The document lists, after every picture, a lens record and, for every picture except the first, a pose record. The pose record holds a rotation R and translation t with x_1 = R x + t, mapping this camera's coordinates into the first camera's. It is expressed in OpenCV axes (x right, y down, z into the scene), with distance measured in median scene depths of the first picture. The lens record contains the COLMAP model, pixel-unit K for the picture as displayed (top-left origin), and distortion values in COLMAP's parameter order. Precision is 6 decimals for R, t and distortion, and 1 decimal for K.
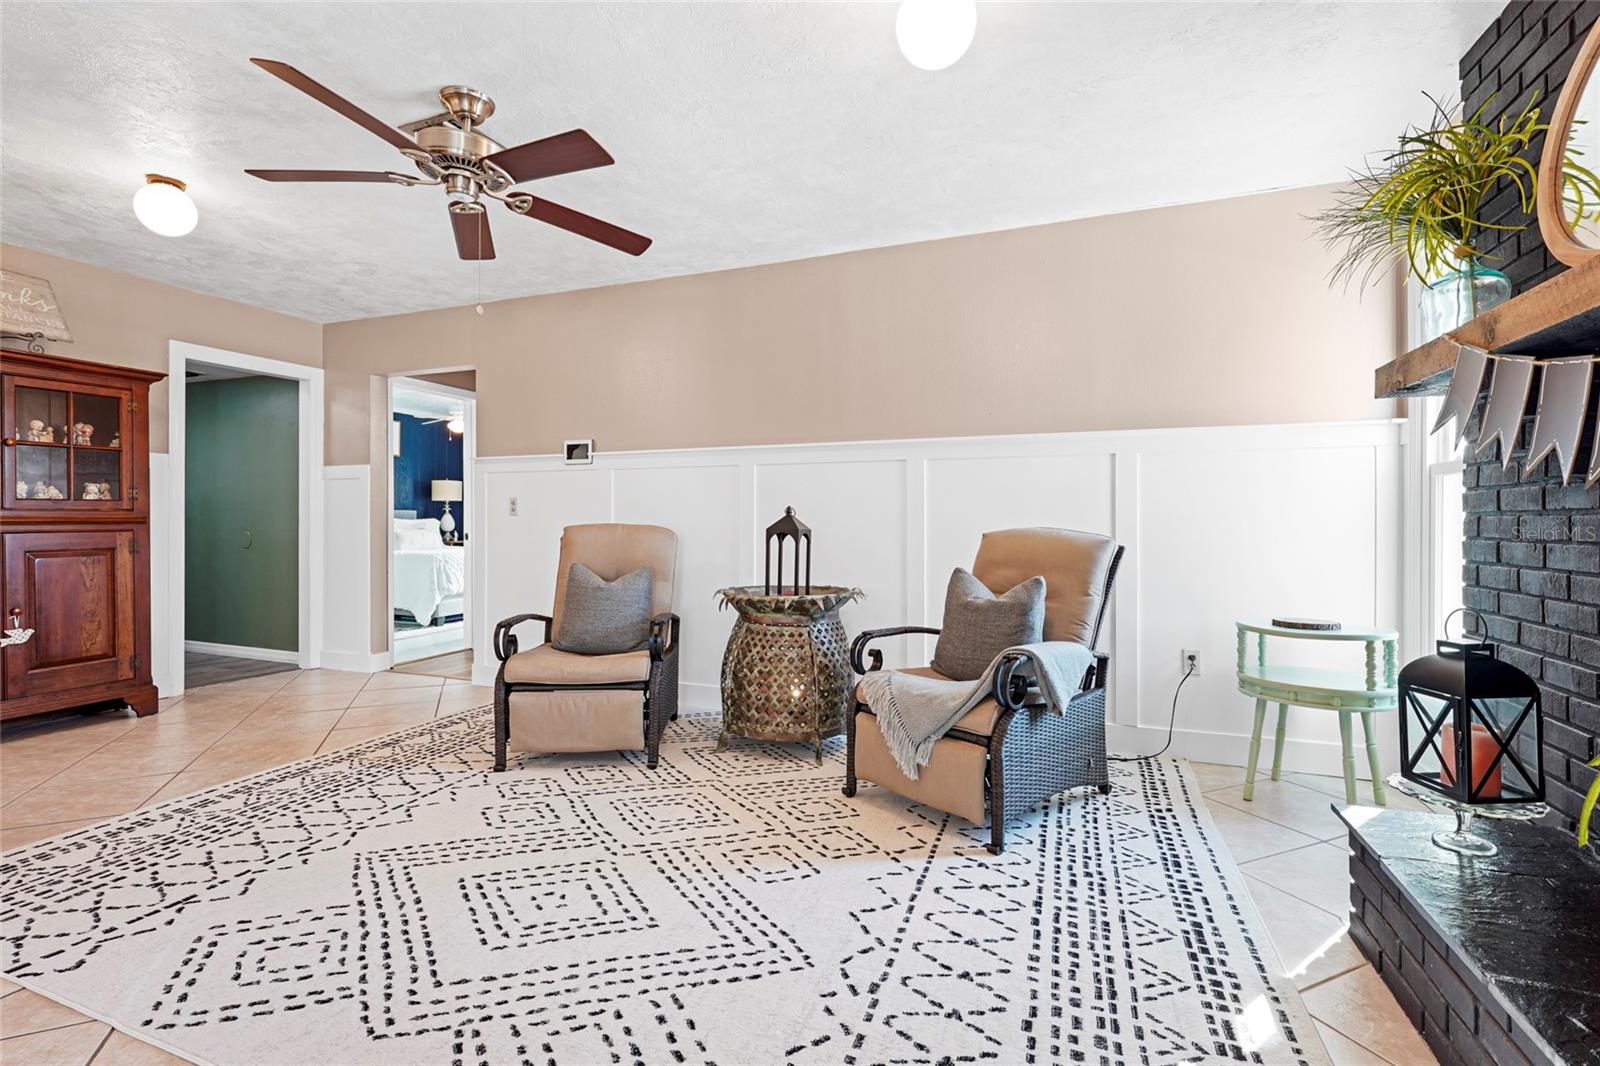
lens RADIAL K [[731.5, 0, 801.7], [0, 731.5, 519.7], [0, 0, 1]] dist [-0.001614, -0.000187]
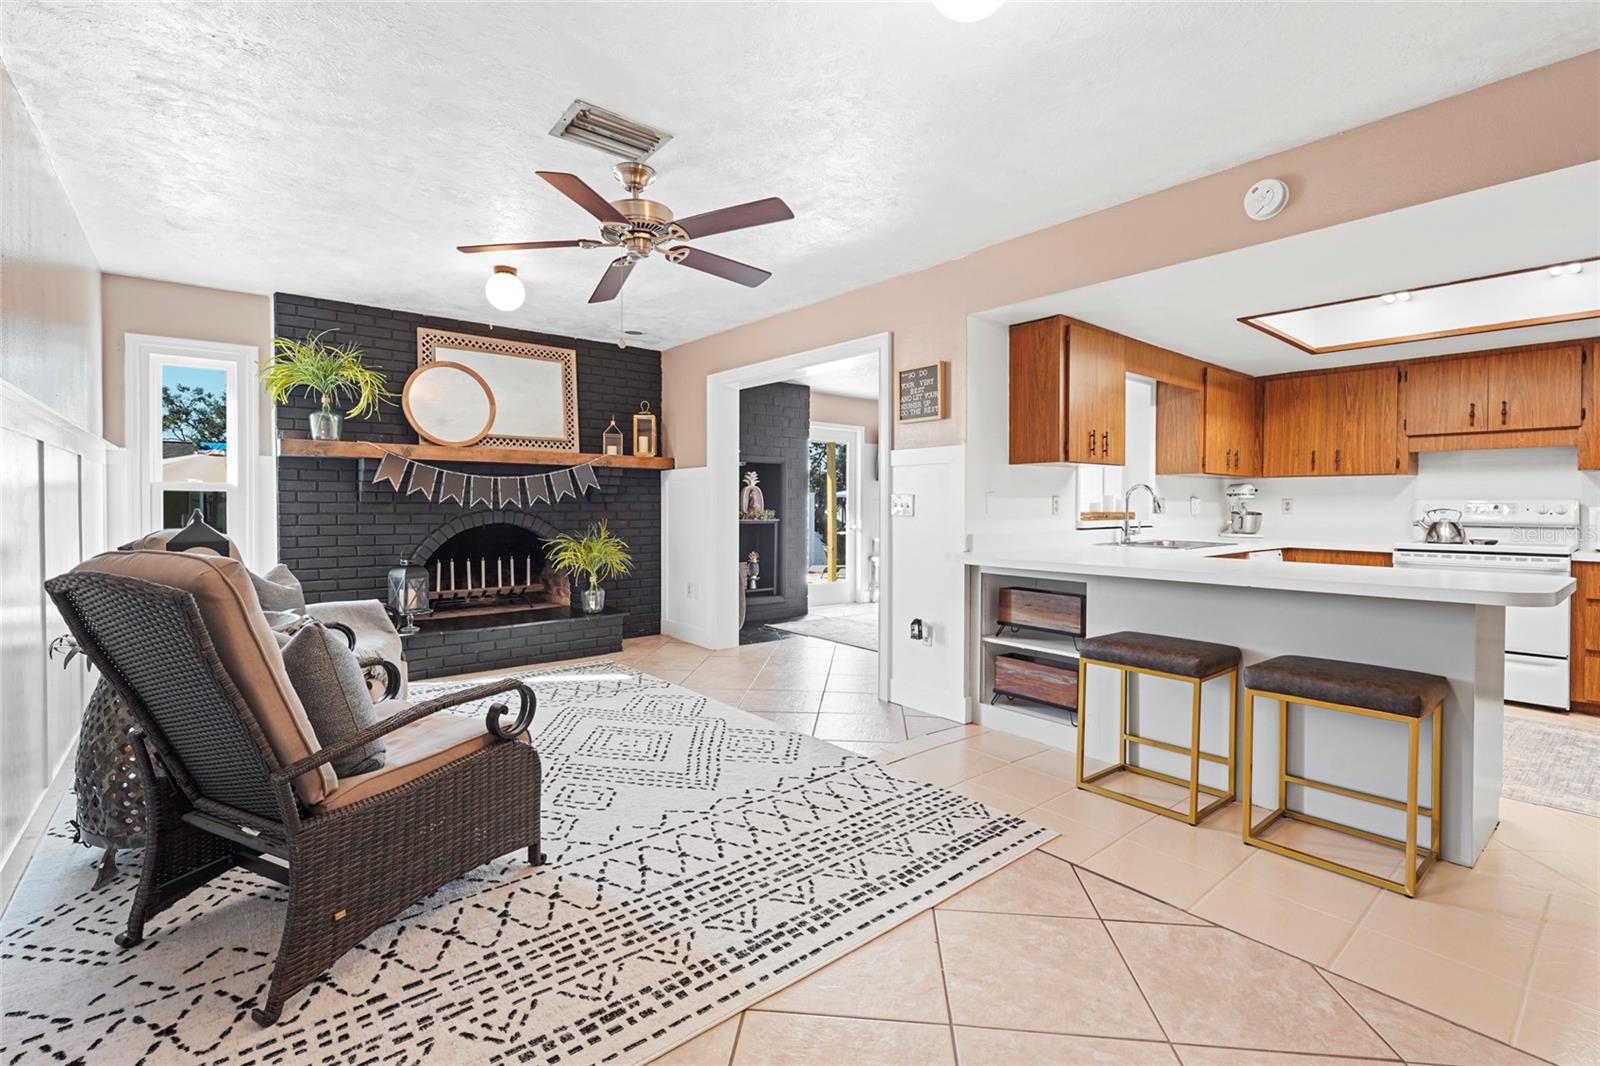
lens RADIAL K [[731.5, 0, 801.7], [0, 731.5, 519.7], [0, 0, 1]] dist [-0.001614, -0.000187]
pose [[-0.873509, -0.014350, 0.486597, -1.149846], [-0.006054, 0.999808, 0.018616, -0.033778], [-0.486771, 0.013315, -0.873428, 1.723063]]
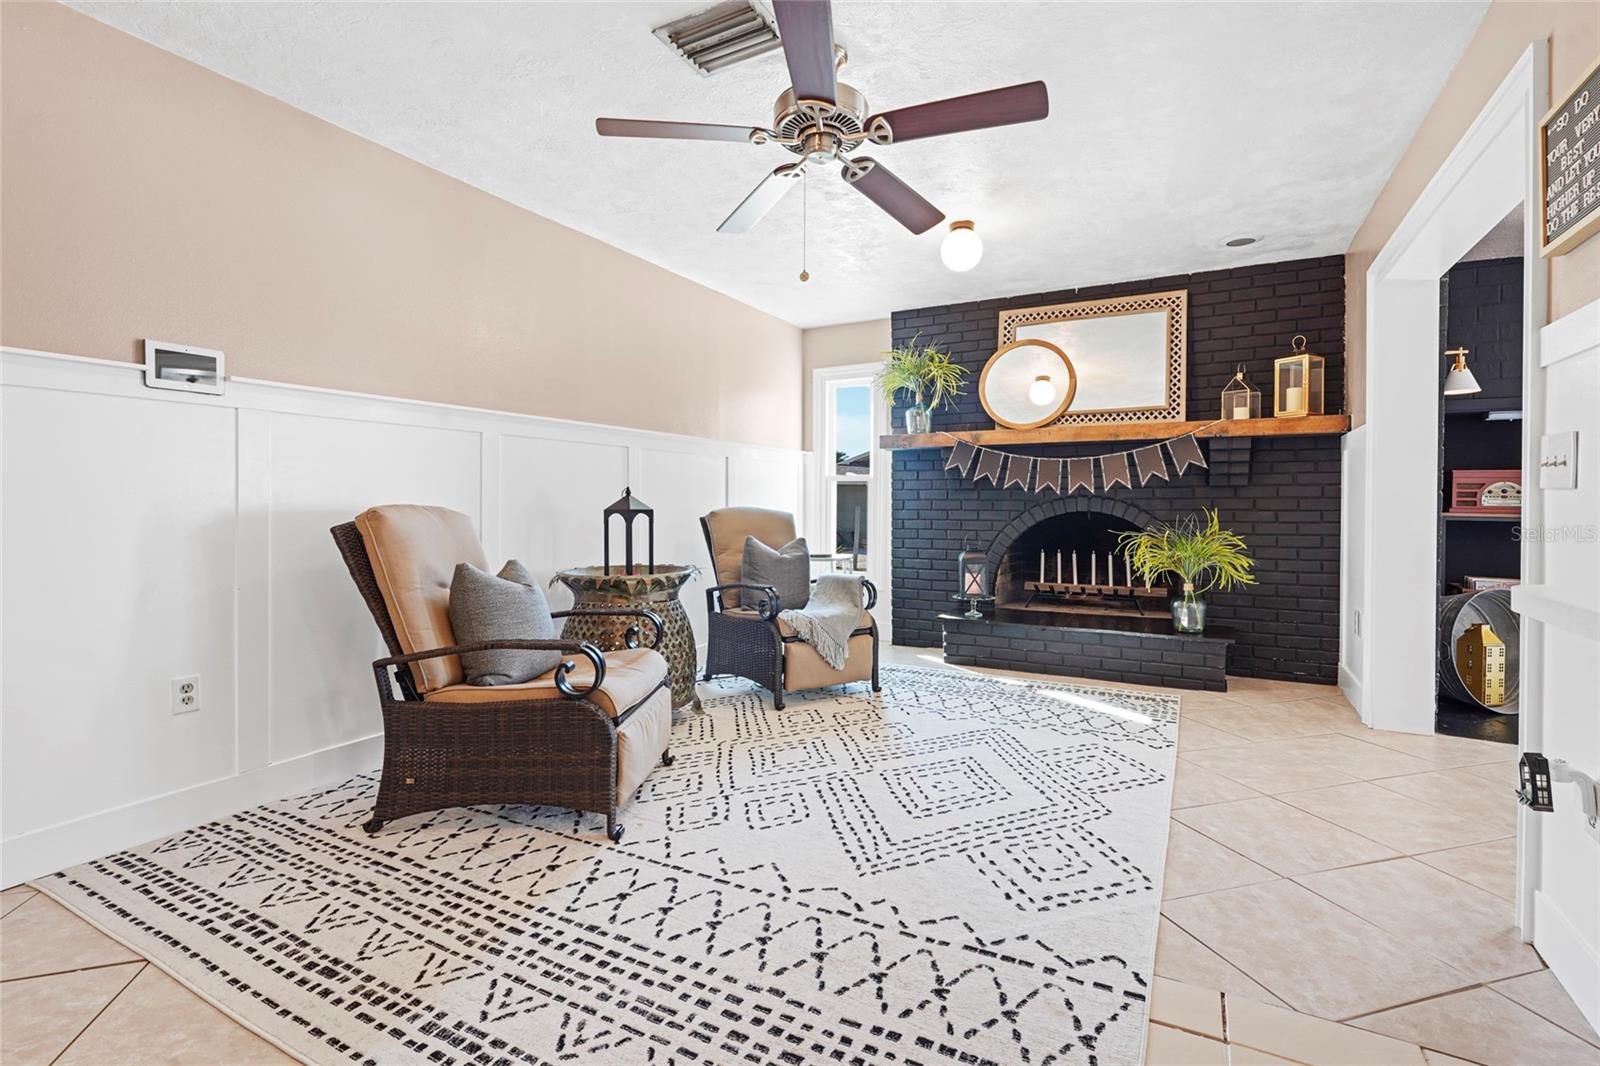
lens RADIAL K [[723.2, 0, 807.4], [0, 723.2, 511.1], [0, 0, 1]] dist [-0.001198, -0.000196]
pose [[0.124493, -0.010146, 0.992169, -1.258495], [-0.006462, 0.999918, 0.011036, 0.002794], [-0.992199, -0.007785, 0.124417, 0.811409]]
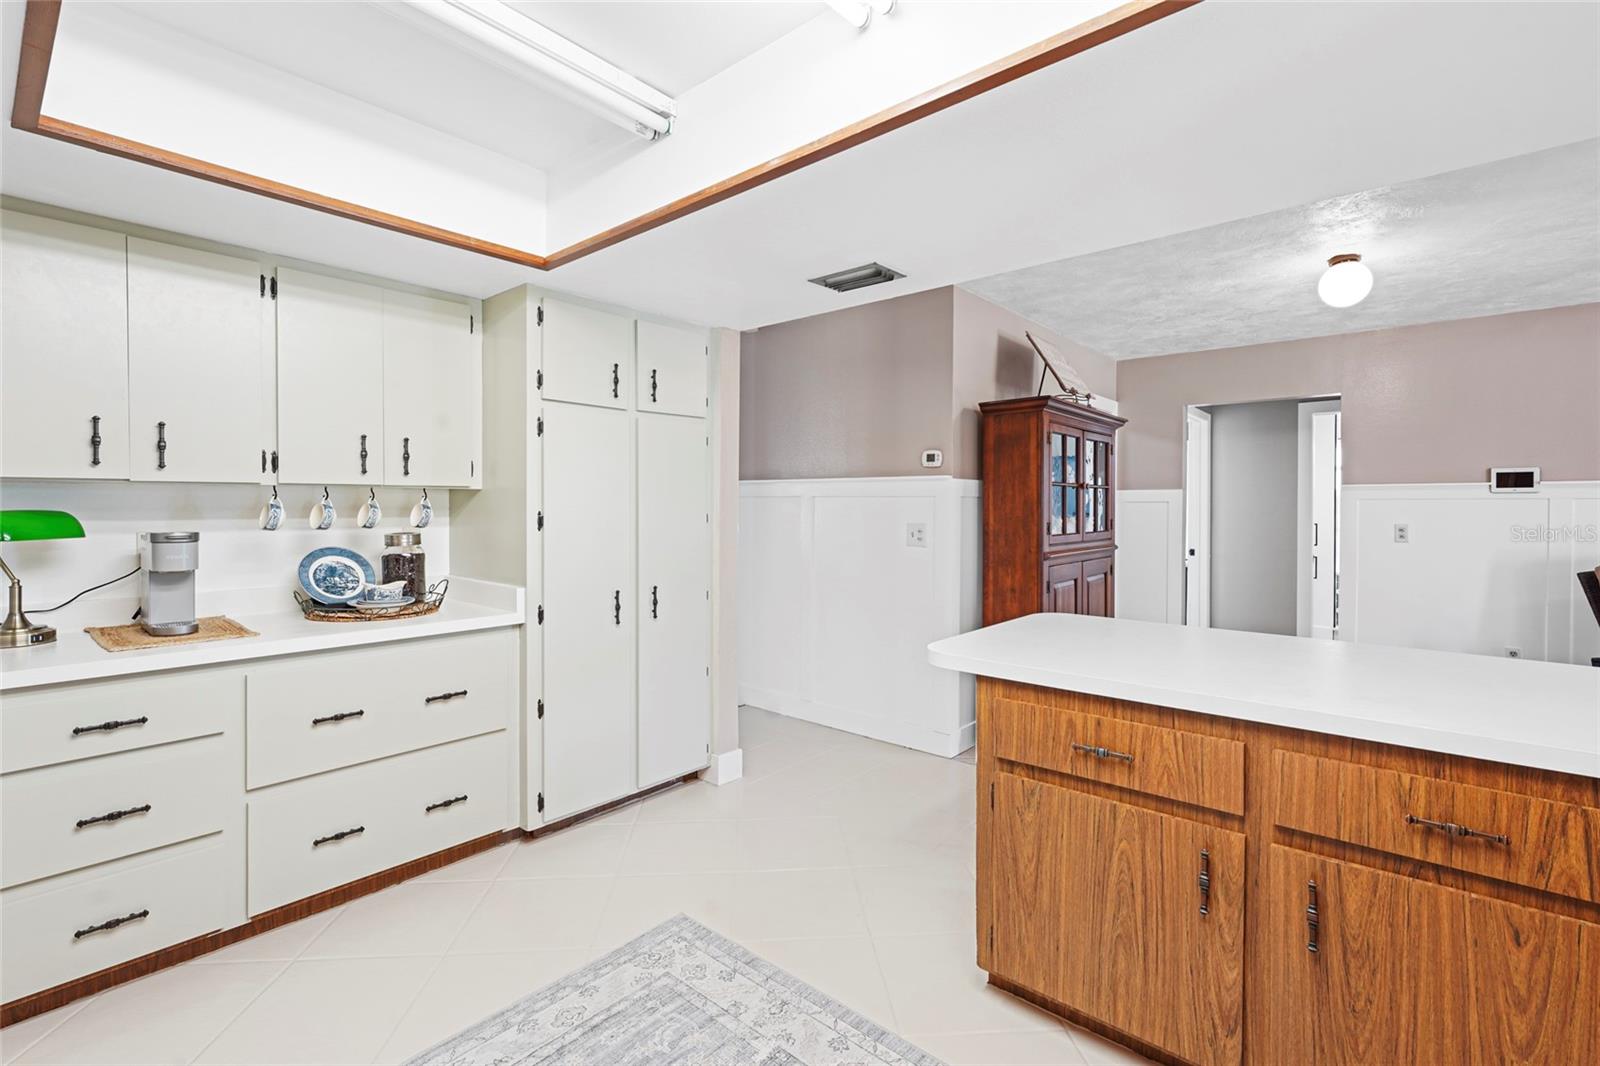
lens RADIAL K [[726.0, 0, 799.8], [0, 726.0, 512.5], [0, 0, 1]] dist [0.001033, 0.000079]
pose [[0.937348, 0.003895, -0.348372, -1.428425], [-0.001031, 0.999964, 0.008406, -0.094318], [0.348392, -0.007520, 0.937319, -0.390882]]
